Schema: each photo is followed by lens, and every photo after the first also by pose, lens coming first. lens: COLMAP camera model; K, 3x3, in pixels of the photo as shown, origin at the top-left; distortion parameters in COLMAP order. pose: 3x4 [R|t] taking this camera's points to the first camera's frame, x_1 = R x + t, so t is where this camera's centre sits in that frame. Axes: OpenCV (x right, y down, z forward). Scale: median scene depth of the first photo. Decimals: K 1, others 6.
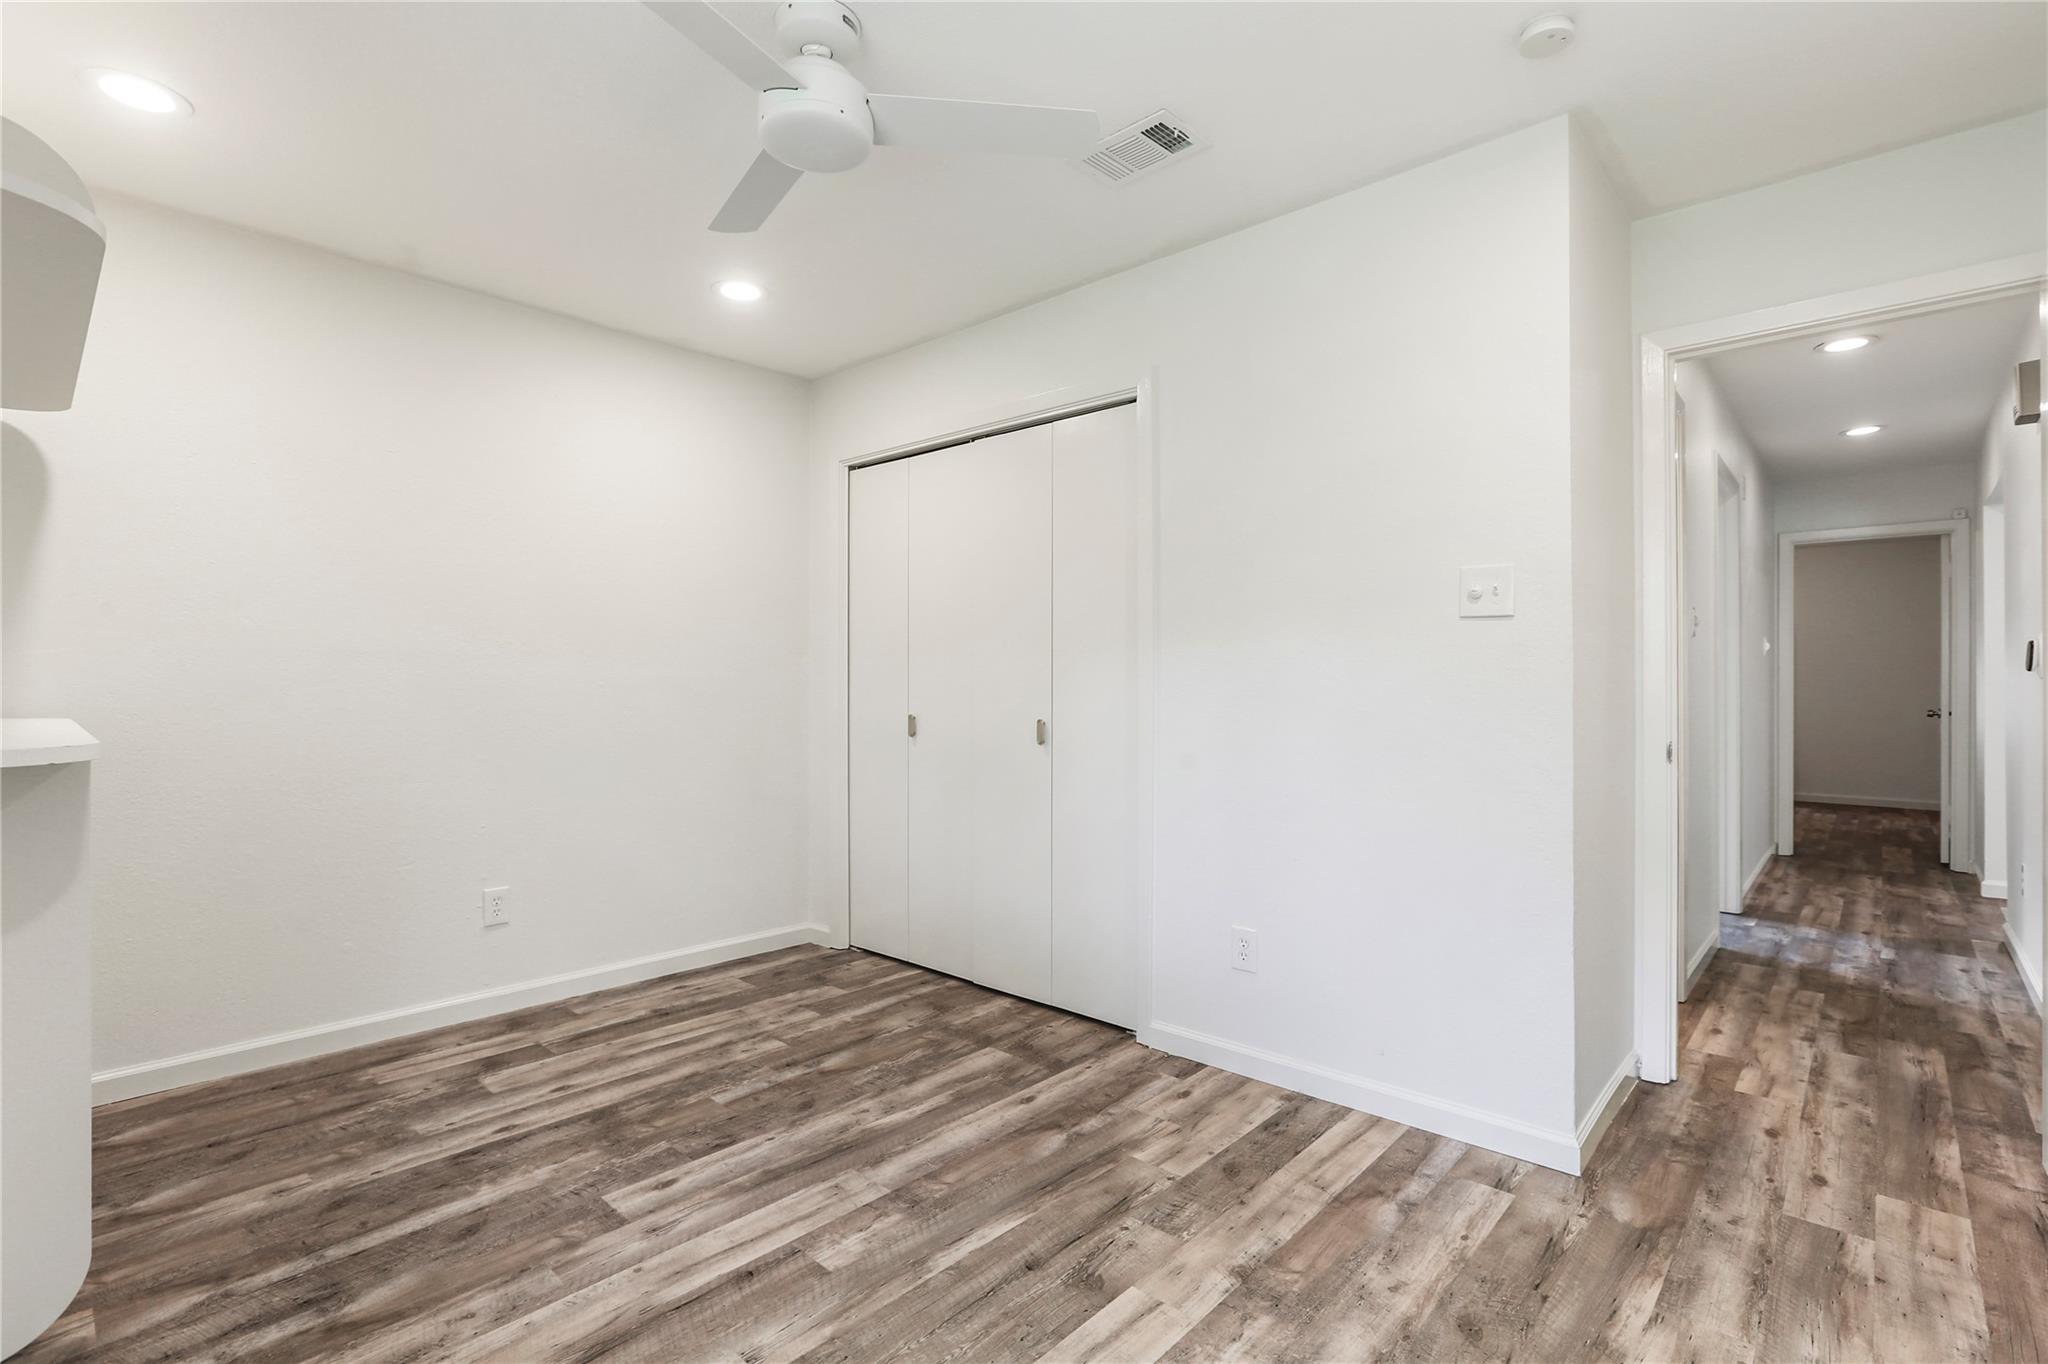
lens RADIAL K [[944.9, 0, 1014.1], [0, 944.9, 694.8], [0, 0, 1]] dist [-0.040619, 0.015435]
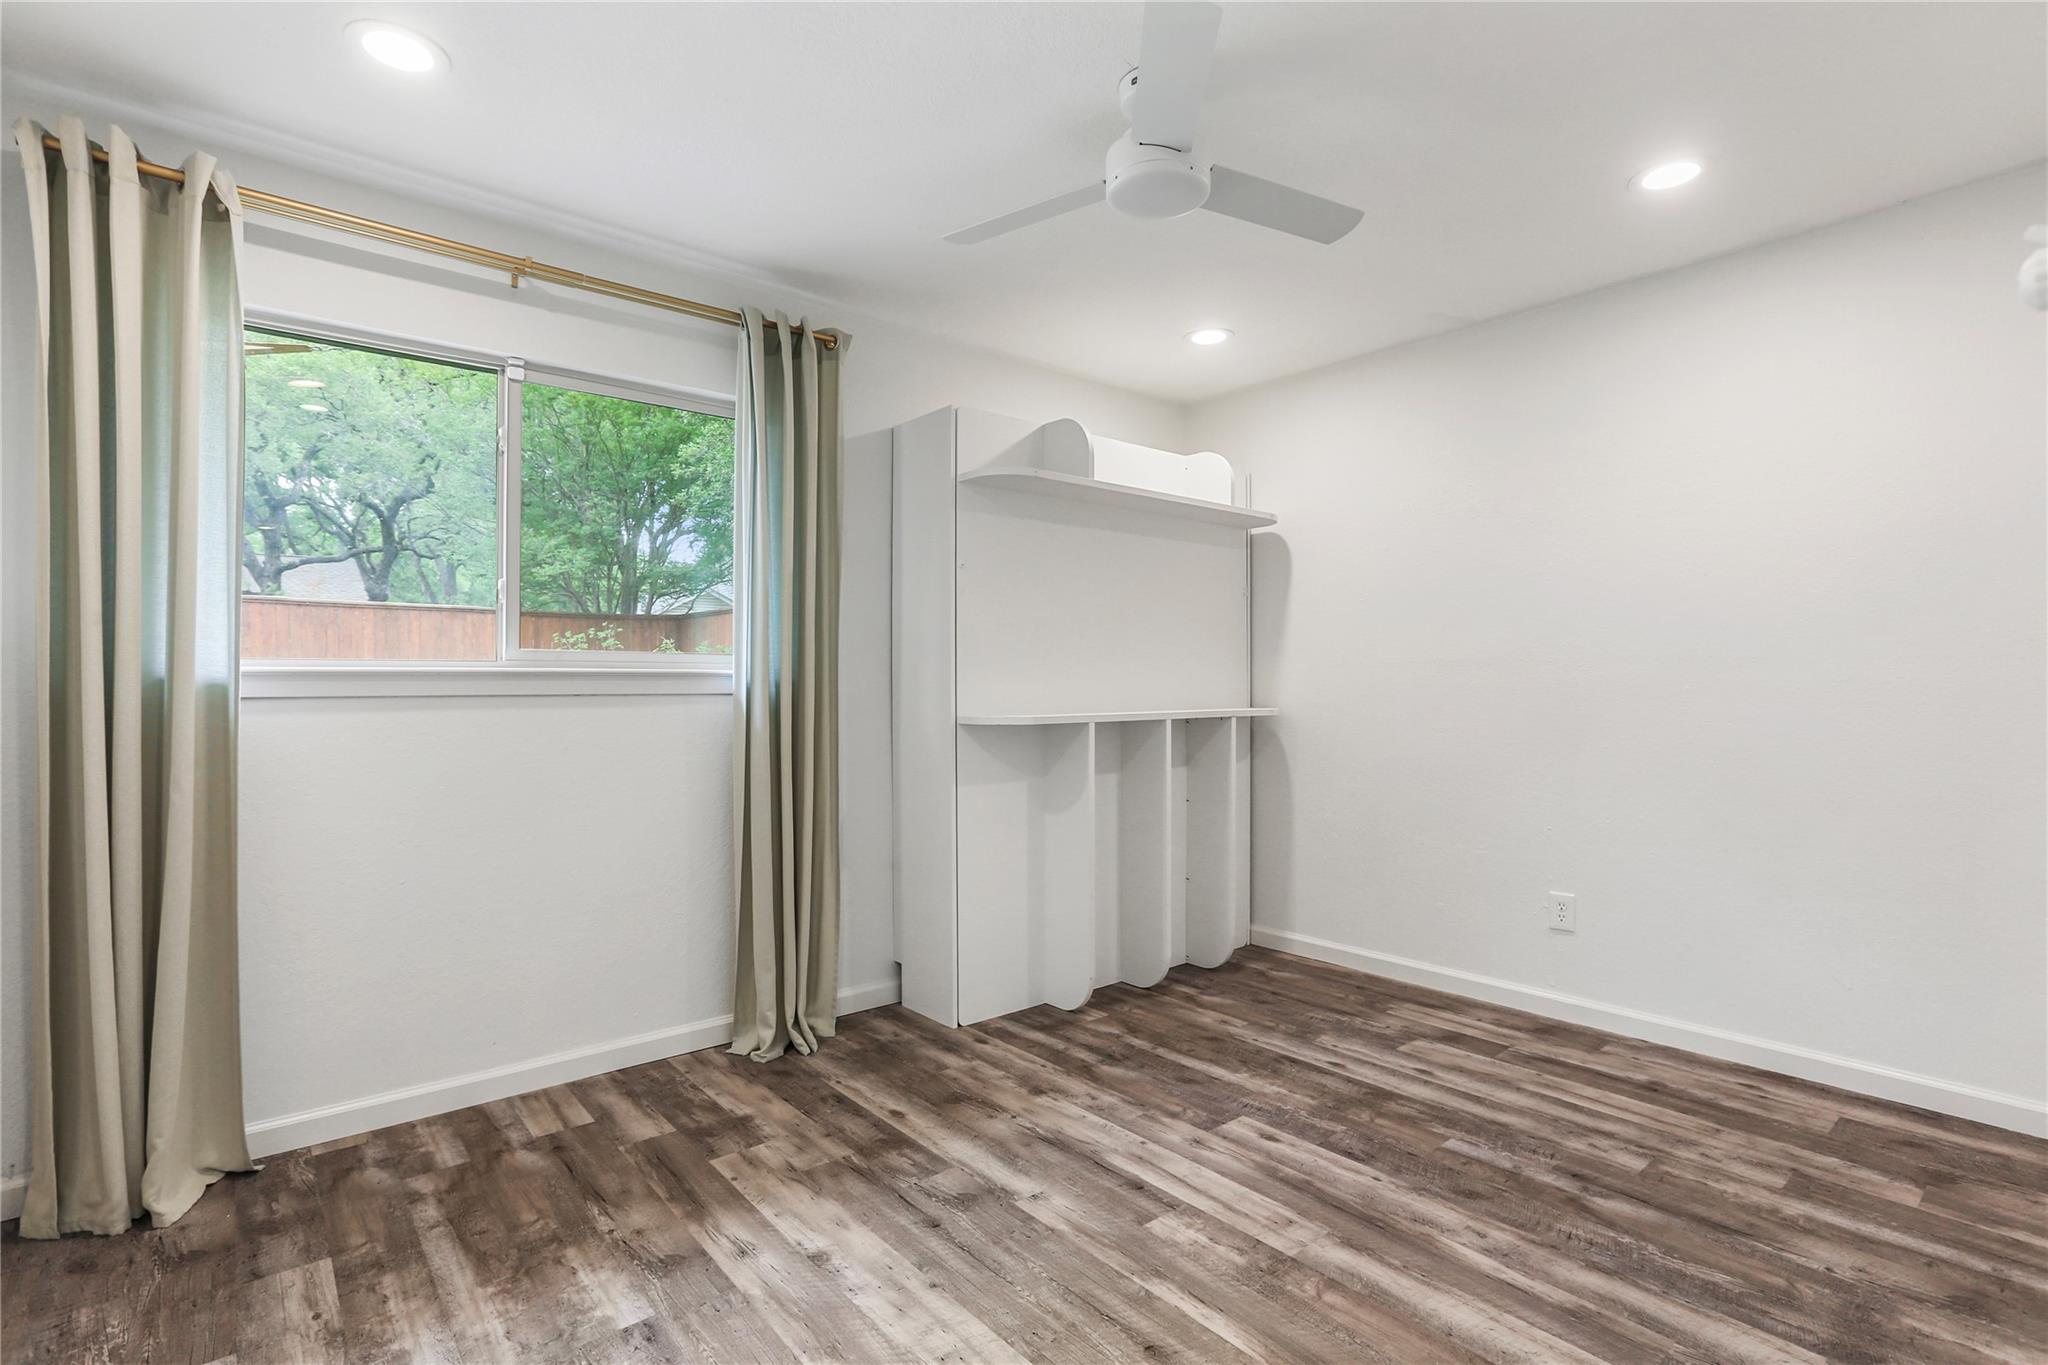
lens RADIAL K [[944.9, 0, 1030.1], [0, 944.9, 685.1], [0, 0, 1]] dist [-0.040619, 0.015435]
pose [[-0.105469, -0.000473, -0.994423, 0.622701], [-0.012202, 0.999925, 0.000818, -0.013613], [0.994348, 0.012221, -0.105467, 0.662332]]
